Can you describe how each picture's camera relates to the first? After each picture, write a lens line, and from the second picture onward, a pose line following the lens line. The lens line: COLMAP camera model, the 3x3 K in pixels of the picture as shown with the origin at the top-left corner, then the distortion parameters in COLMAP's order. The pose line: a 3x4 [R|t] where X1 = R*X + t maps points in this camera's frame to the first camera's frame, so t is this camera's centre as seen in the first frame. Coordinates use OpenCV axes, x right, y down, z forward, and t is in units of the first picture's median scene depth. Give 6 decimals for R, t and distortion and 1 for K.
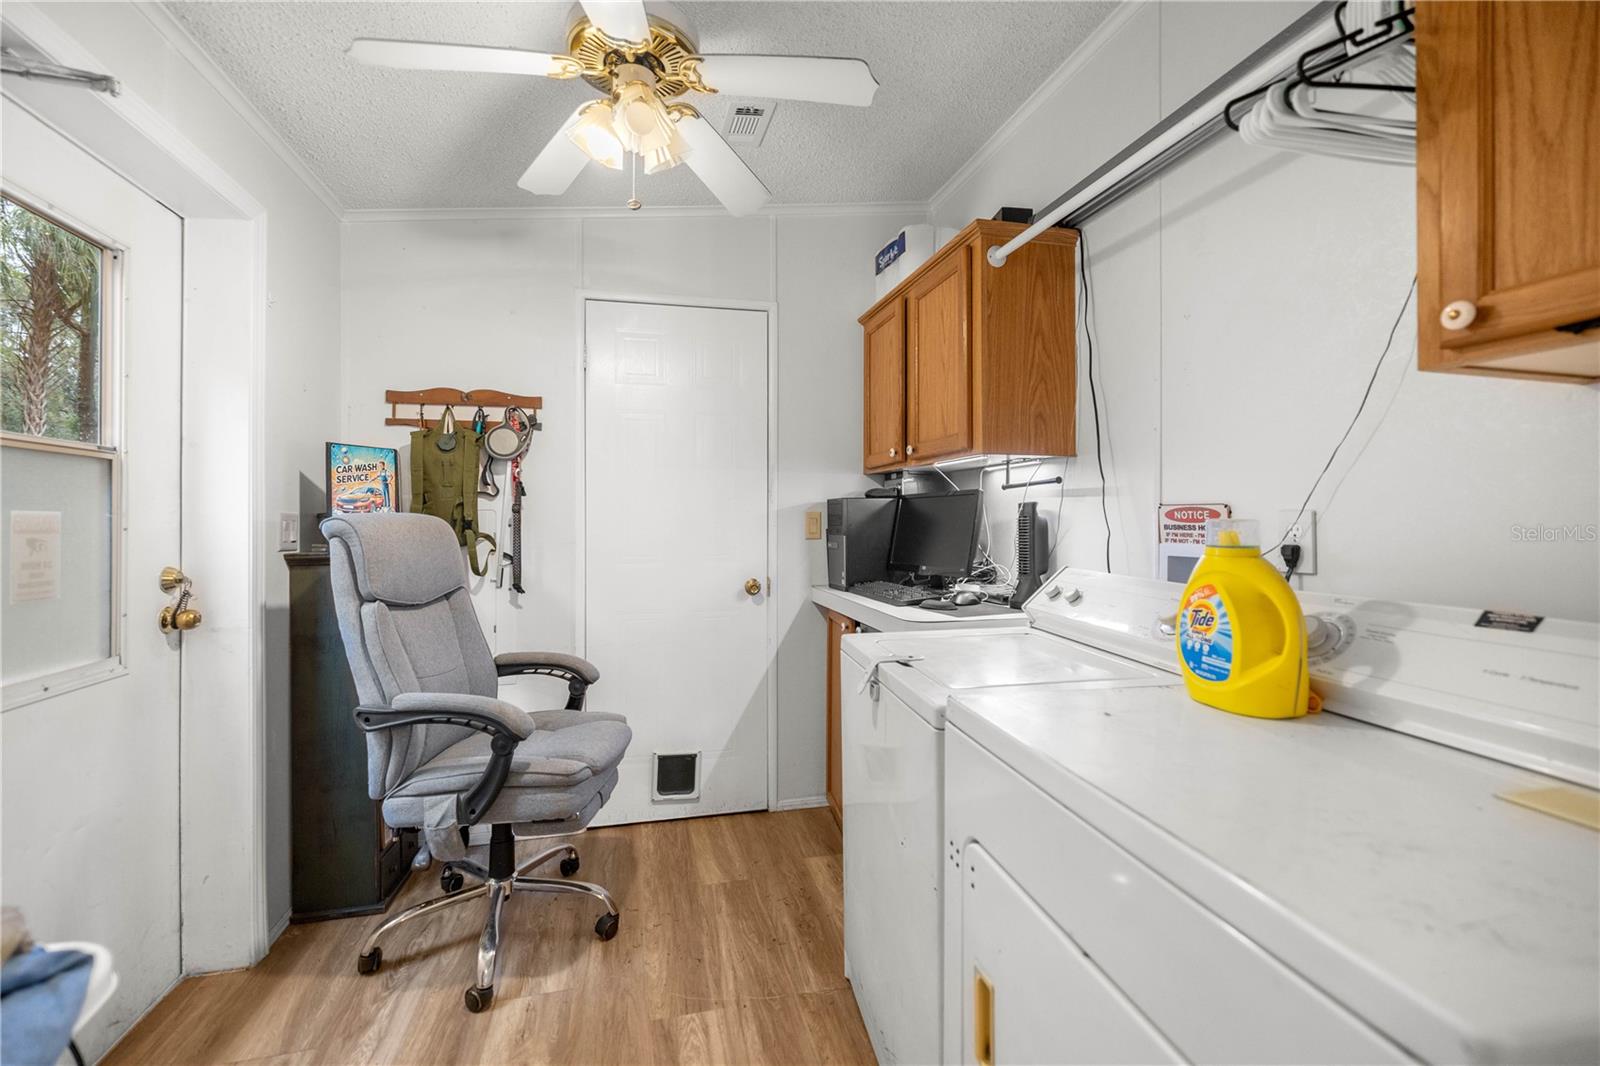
lens RADIAL K [[671.6, 0, 797.9], [0, 671.6, 518.8], [0, 0, 1]] dist [0.003008, -0.000300]
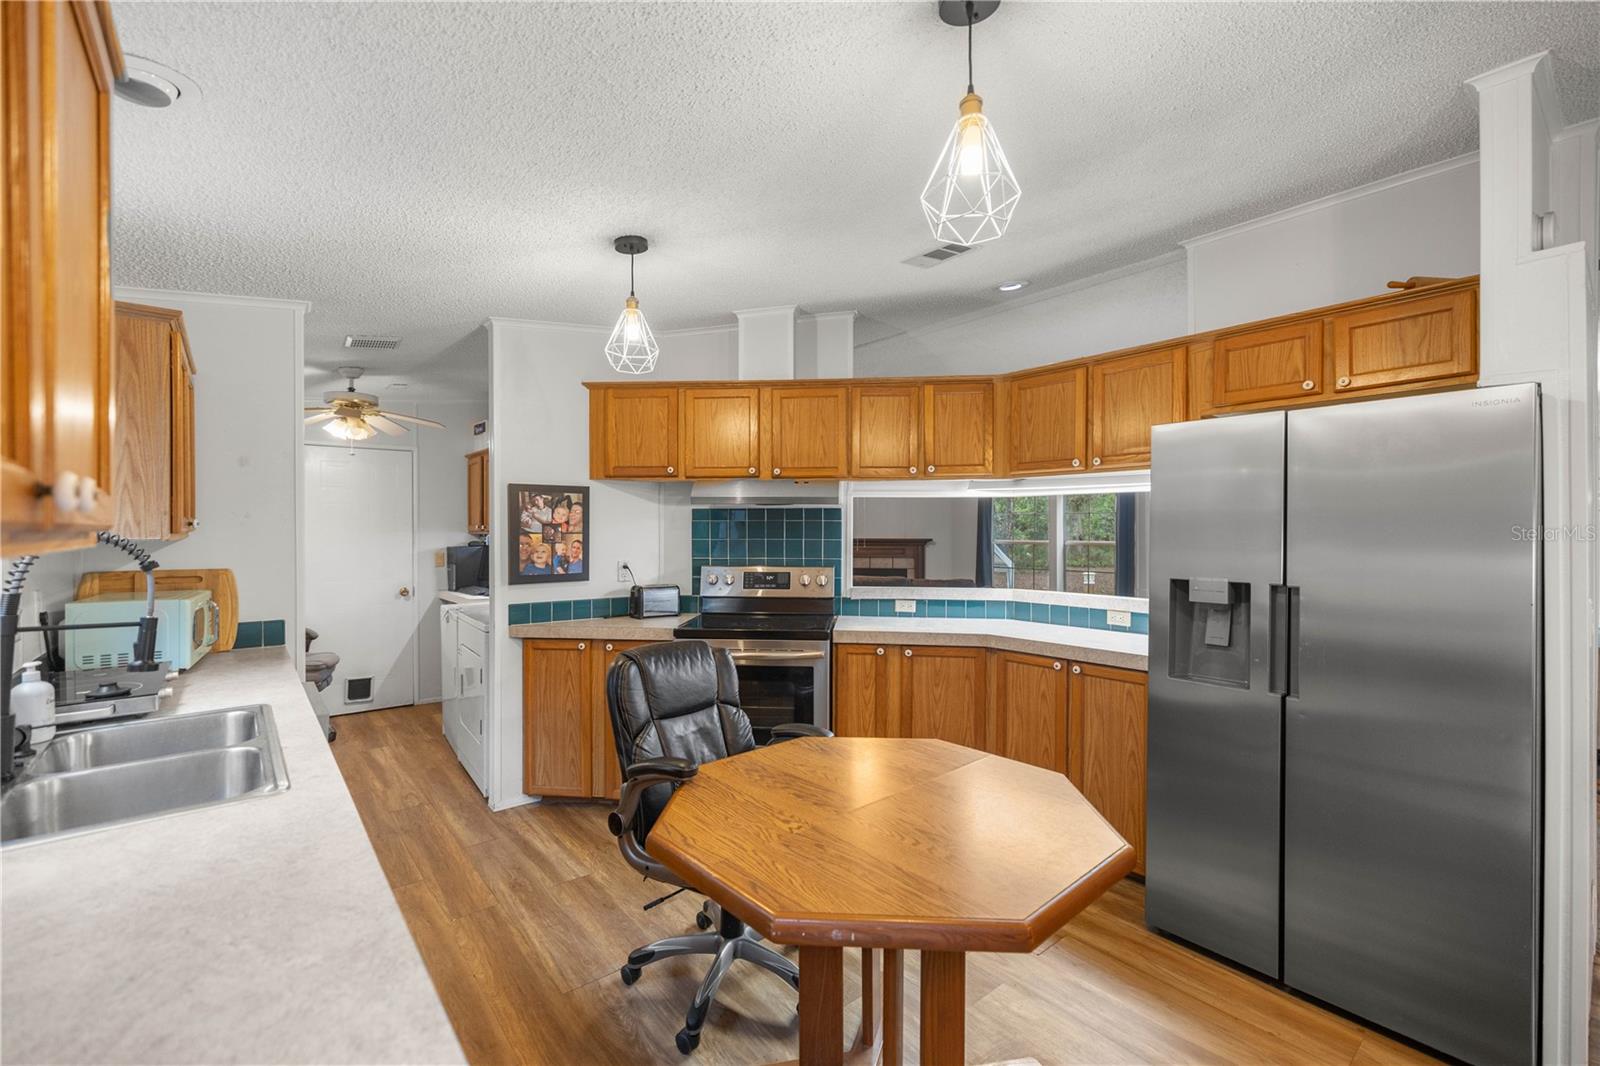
lens RADIAL K [[671.6, 0, 785.7], [0, 671.6, 532.6], [0, 0, 1]] dist [0.003008, -0.000300]
pose [[0.905815, -0.000972, 0.423673, 0.117370], [0.000742, 0.999999, 0.000707, -0.076516], [-0.423673, -0.000326, 0.905815, -1.333277]]
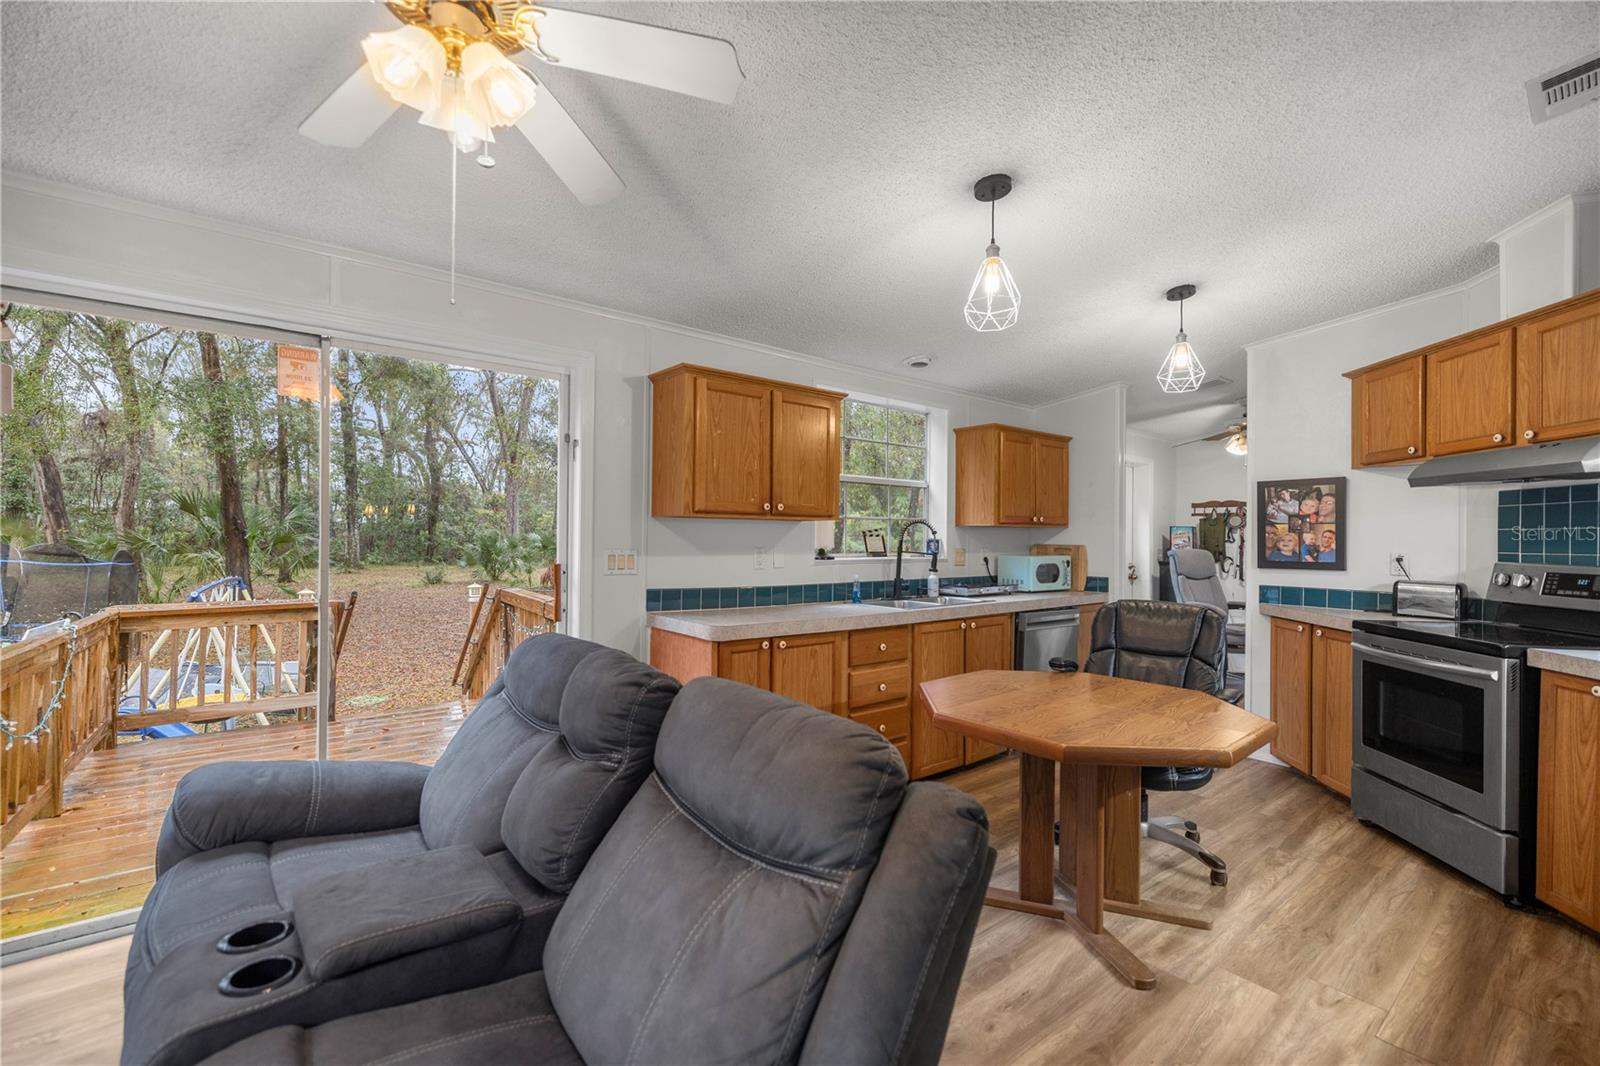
lens RADIAL K [[671.6, 0, 798.3], [0, 671.6, 524.5], [0, 0, 1]] dist [0.003008, -0.000300]
pose [[0.412158, -0.014630, -0.910995, 1.161402], [-0.010255, 0.999733, -0.020695, -0.030844], [0.911054, 0.017872, 0.411898, -1.508437]]
